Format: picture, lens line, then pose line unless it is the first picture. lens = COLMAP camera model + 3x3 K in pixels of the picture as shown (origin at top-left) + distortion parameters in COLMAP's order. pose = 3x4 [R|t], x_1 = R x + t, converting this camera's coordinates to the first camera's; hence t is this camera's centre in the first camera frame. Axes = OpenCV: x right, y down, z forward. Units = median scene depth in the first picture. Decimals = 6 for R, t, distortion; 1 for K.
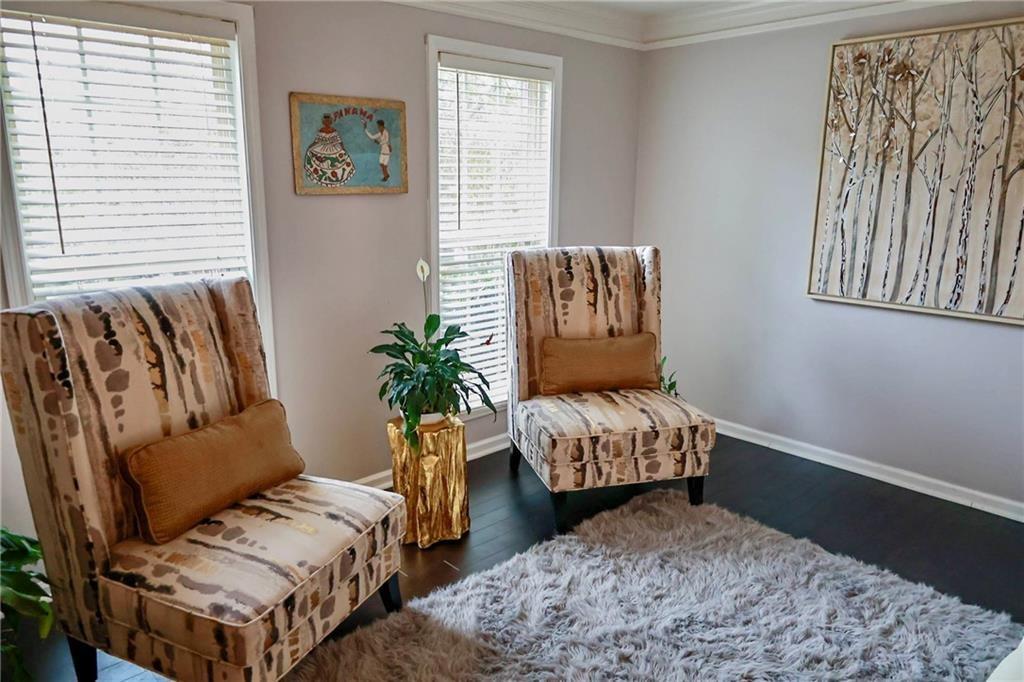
lens RADIAL K [[706.7, 0, 495.2], [0, 706.7, 341.5], [0, 0, 1]] dist [-0.007067, 0.006069]
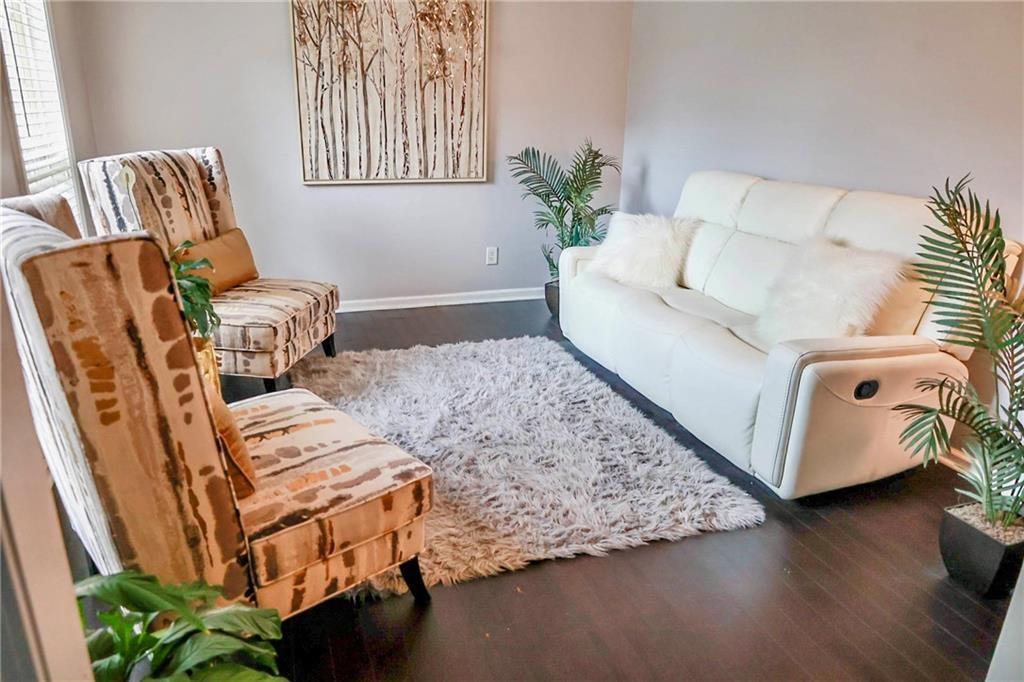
lens RADIAL K [[706.7, 0, 495.2], [0, 706.7, 341.5], [0, 0, 1]] dist [-0.007067, 0.006069]
pose [[0.399133, -0.286787, 0.870888, -0.654371], [0.191773, 0.954928, 0.226572, -0.017783], [-0.896614, 0.076580, 0.436141, 0.210634]]
